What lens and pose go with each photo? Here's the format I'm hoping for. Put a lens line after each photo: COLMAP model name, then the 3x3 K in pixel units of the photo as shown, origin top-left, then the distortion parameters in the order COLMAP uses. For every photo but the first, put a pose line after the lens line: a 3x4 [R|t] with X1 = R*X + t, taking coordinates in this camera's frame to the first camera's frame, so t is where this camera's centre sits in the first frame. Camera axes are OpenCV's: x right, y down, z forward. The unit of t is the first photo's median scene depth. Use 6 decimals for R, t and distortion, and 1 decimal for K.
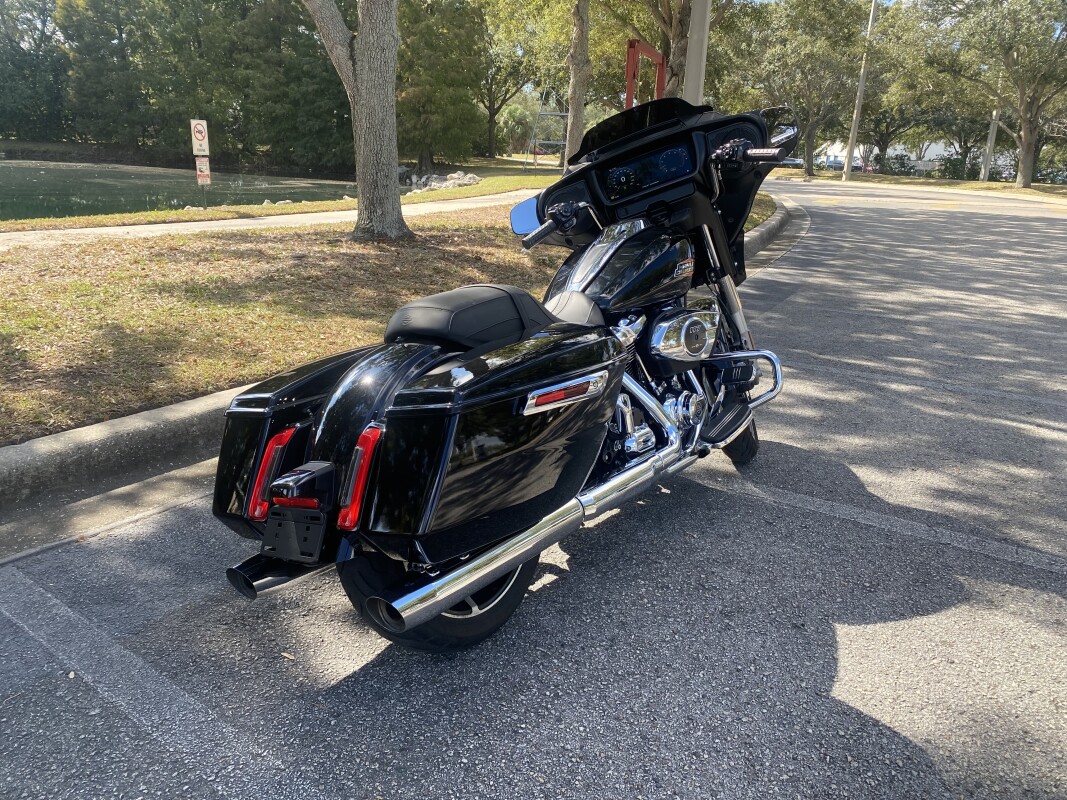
lens RADIAL K [[819.0, 0, 508.0], [0, 819.0, 397.7], [0, 0, 1]] dist [0.010664, -0.007774]
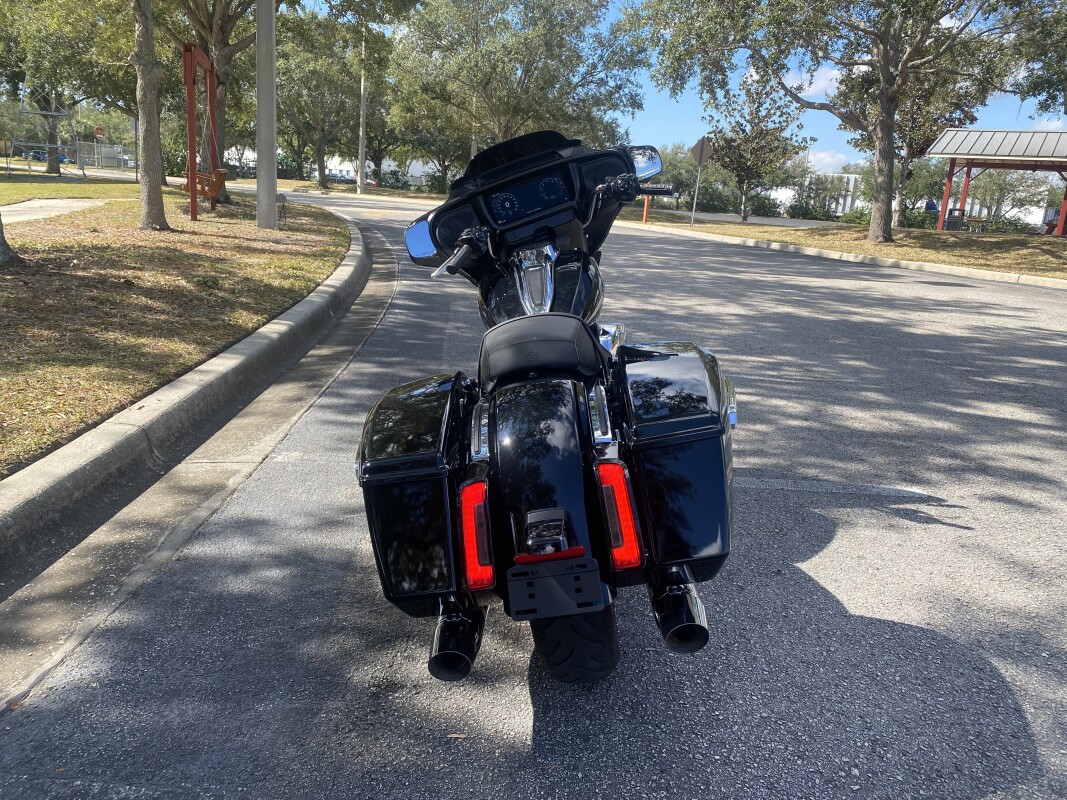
lens RADIAL K [[819.0, 0, 526.7], [0, 819.0, 401.3], [0, 0, 1]] dist [0.010664, -0.007774]
pose [[0.827146, -0.127090, 0.547428, -0.039101], [0.131721, 0.990802, 0.030998, -0.004228], [-0.546332, 0.046468, 0.836279, 0.010779]]
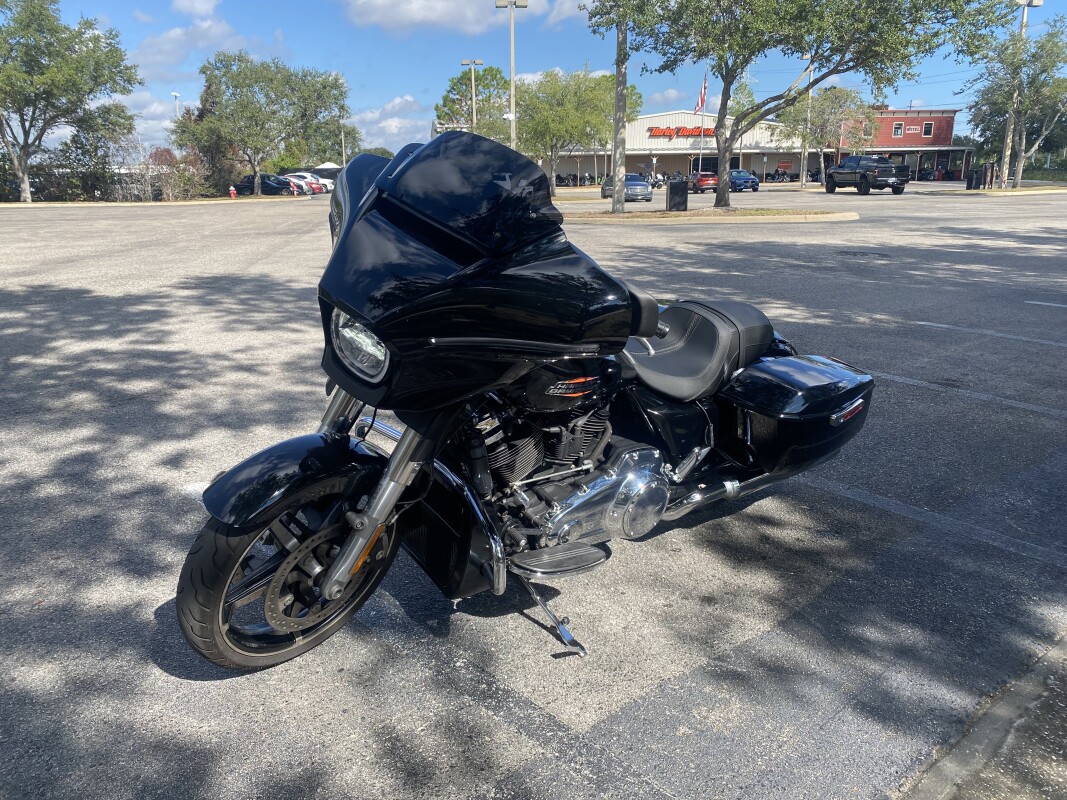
lens RADIAL K [[819.0, 0, 518.6], [0, 819.0, 396.2], [0, 0, 1]] dist [0.010664, -0.007774]
pose [[-0.972020, -0.093290, 0.215577, -0.002508], [0.035117, 0.849725, 0.526055, -0.045936], [-0.232257, 0.518906, -0.822674, 0.142573]]
